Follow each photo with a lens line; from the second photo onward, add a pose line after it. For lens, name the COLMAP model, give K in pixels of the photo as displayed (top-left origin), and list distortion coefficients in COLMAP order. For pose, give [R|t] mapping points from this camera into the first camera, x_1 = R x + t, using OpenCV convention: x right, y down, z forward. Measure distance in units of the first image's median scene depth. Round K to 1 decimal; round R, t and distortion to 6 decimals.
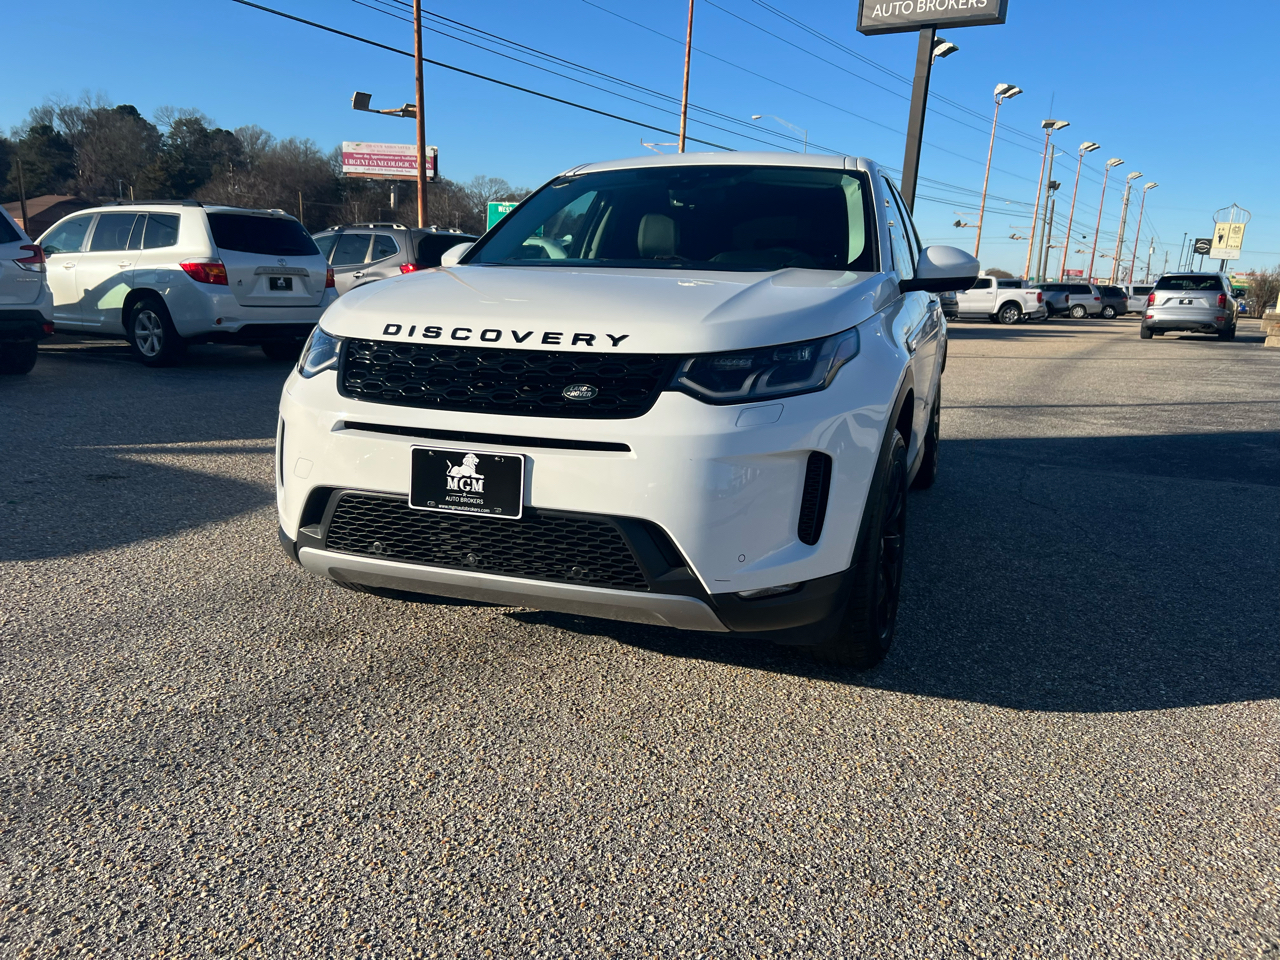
lens RADIAL K [[965.7, 0, 621.7], [0, 965.7, 475.1], [0, 0, 1]] dist [0.046840, -0.049990]
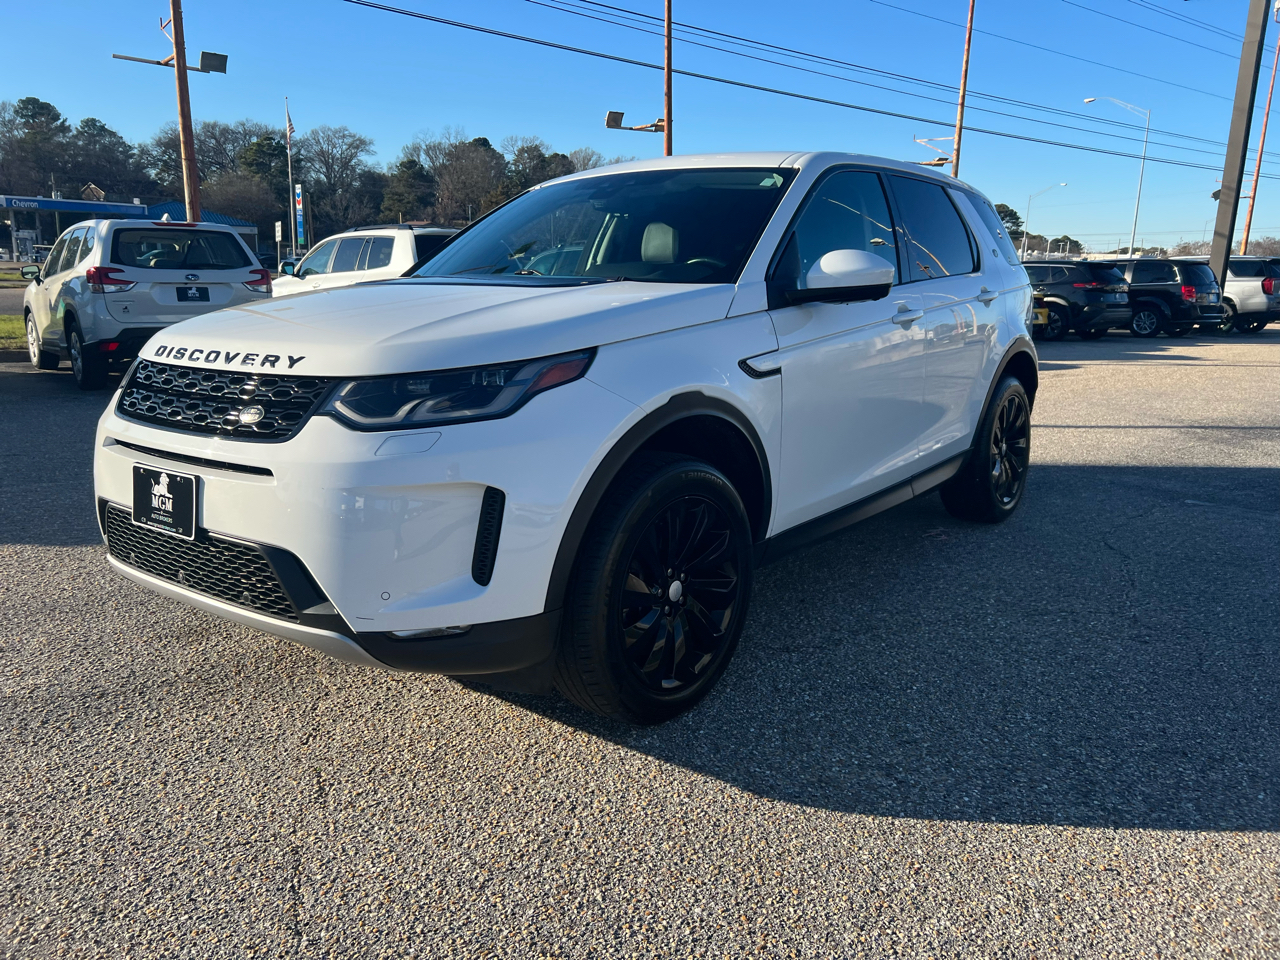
lens RADIAL K [[960.7, 0, 621.4], [0, 960.7, 476.1], [0, 0, 1]] dist [0.044143, -0.046415]
pose [[0.950553, 0.037902, -0.308242, 0.598001], [-0.039165, 0.999231, 0.002091, -0.038624], [0.308084, 0.010085, 0.951306, 0.173476]]
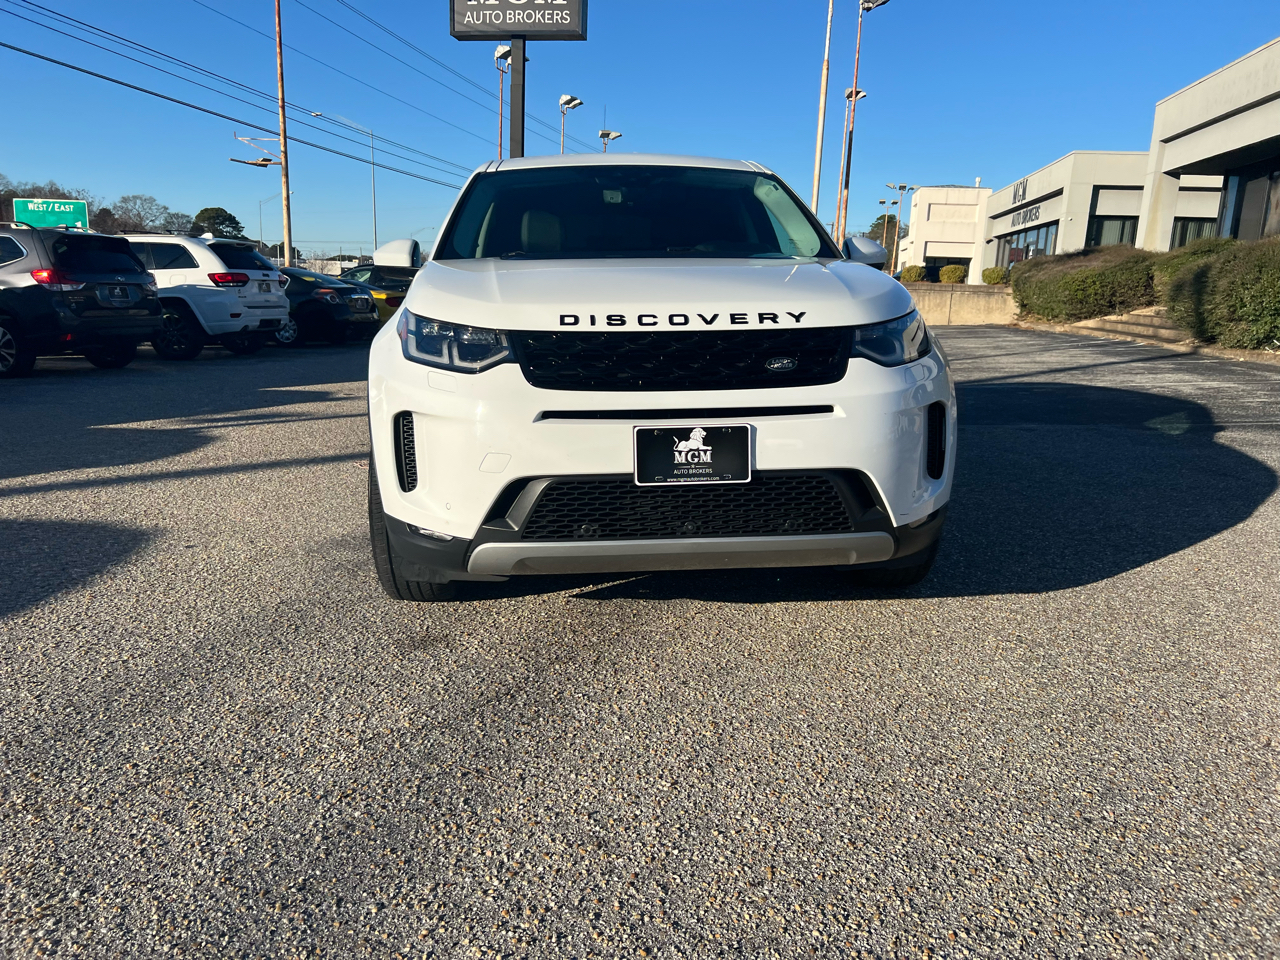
lens RADIAL K [[966.4, 0, 624.7], [0, 966.4, 483.7], [0, 0, 1]] dist [0.046755, -0.050246]
pose [[0.907206, -0.110987, 0.405781, -0.657861], [0.108232, 0.993679, 0.029809, -0.001024], [-0.406525, 0.016876, 0.913484, 0.043174]]
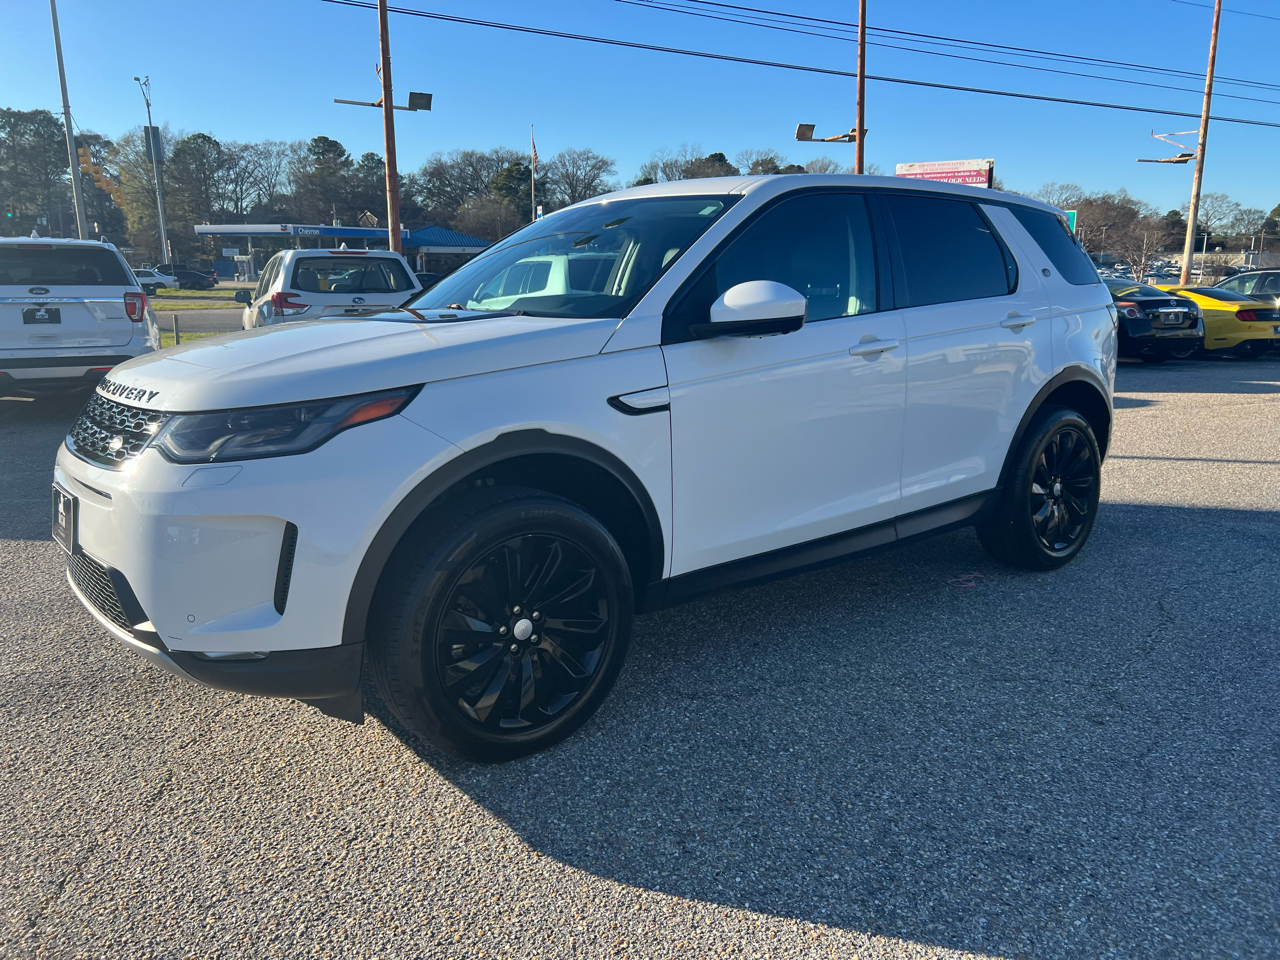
lens RADIAL K [[956.5, 0, 618.5], [0, 956.5, 471.7], [0, 0, 1]] dist [0.041014, -0.040926]
pose [[0.850153, 0.062135, -0.522857, 0.967097], [-0.073081, 0.997326, -0.000309, -0.092746], [0.521440, 0.038474, 0.852420, 0.360359]]
